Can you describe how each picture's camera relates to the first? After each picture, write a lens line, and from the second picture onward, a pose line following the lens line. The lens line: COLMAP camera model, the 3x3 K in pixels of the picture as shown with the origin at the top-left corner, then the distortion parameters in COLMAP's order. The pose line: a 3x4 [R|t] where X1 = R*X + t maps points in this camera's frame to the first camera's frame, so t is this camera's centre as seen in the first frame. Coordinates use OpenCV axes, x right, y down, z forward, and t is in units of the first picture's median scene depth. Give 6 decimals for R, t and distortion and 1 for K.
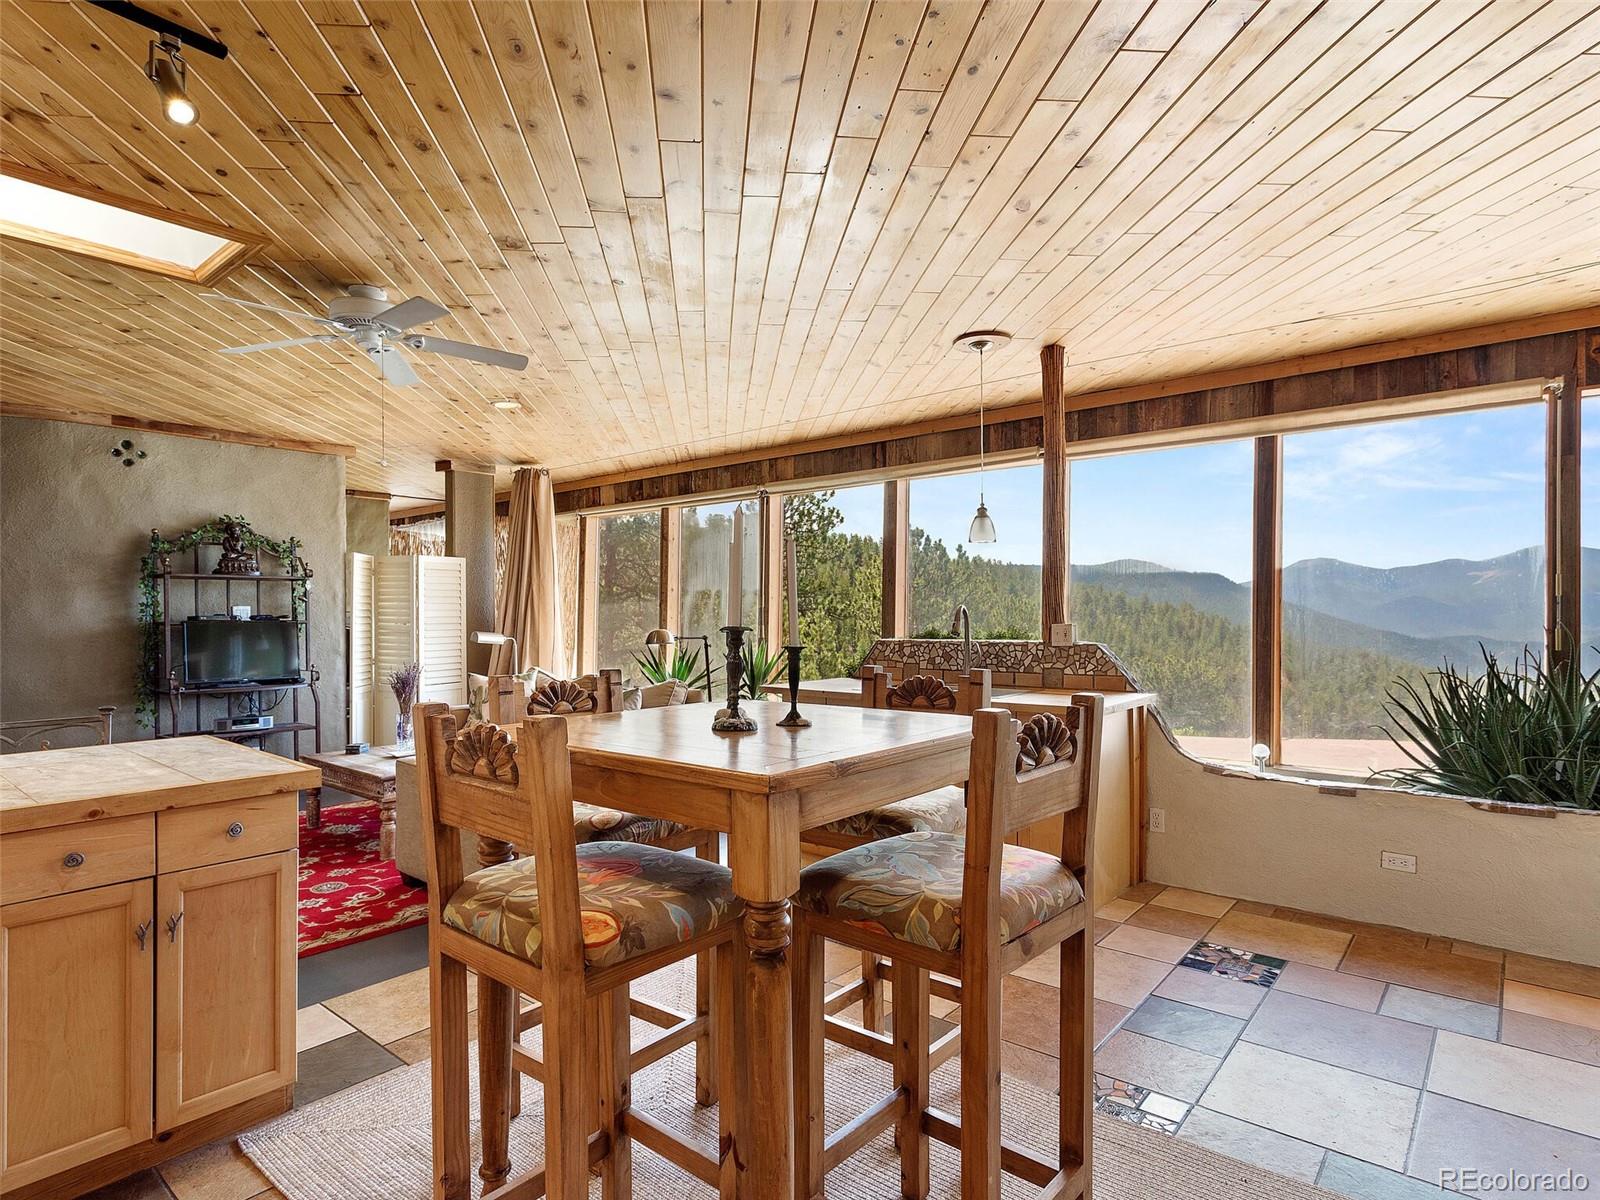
lens RADIAL K [[864.3, 0, 797.0], [0, 864.3, 622.6], [0, 0, 1]] dist [0.001878, 0.000476]
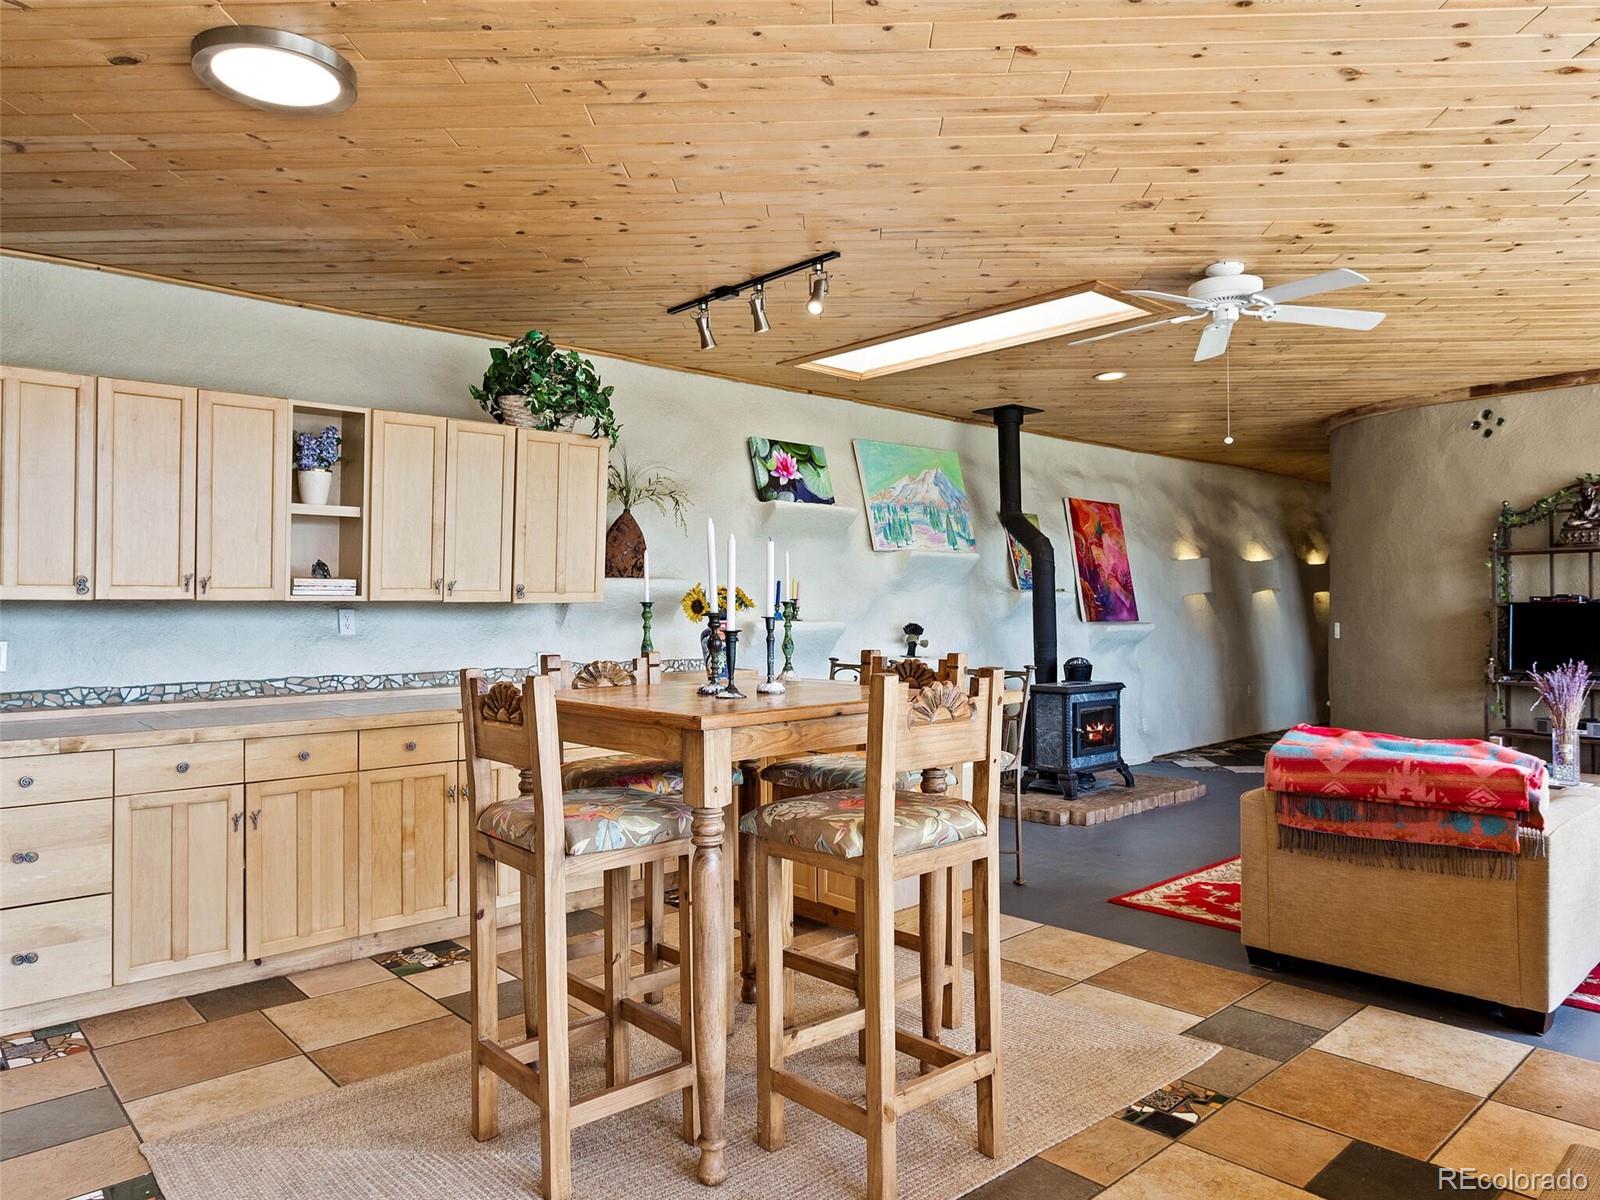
lens RADIAL K [[1073.0, 0, 812.4], [0, 1073.0, 595.8], [0, 0, 1]] dist [-0.007366, 0.004282]
pose [[-0.128963, -0.002746, -0.991646, 0.445887], [-0.001800, 0.999995, -0.002535, -0.004343], [0.991648, 0.001459, -0.128968, 0.405411]]
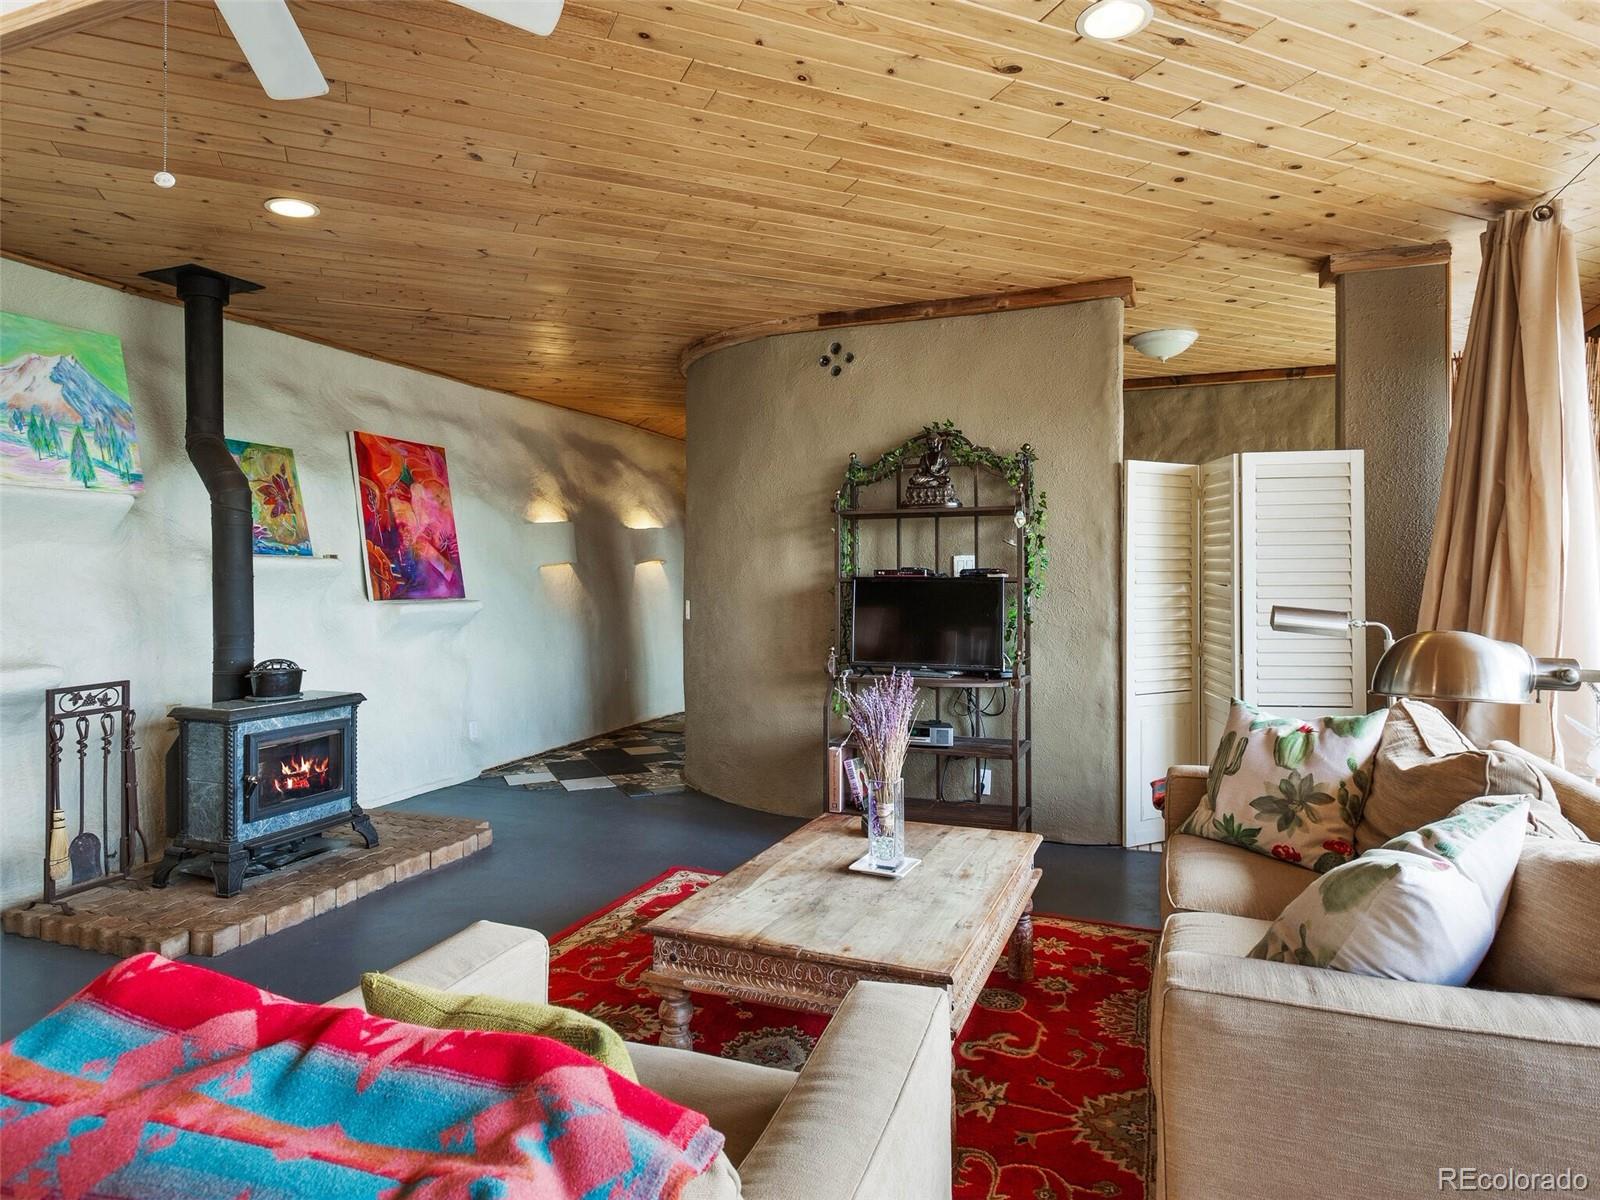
lens RADIAL K [[941.7, 0, 795.3], [0, 941.7, 567.2], [0, 0, 1]] dist [-0.008849, 0.001947]
pose [[0.321824, -0.002906, -0.946795, 0.009451], [-0.008643, 0.999945, -0.006007, -0.004412], [0.946760, 0.010116, 0.321781, 0.663191]]
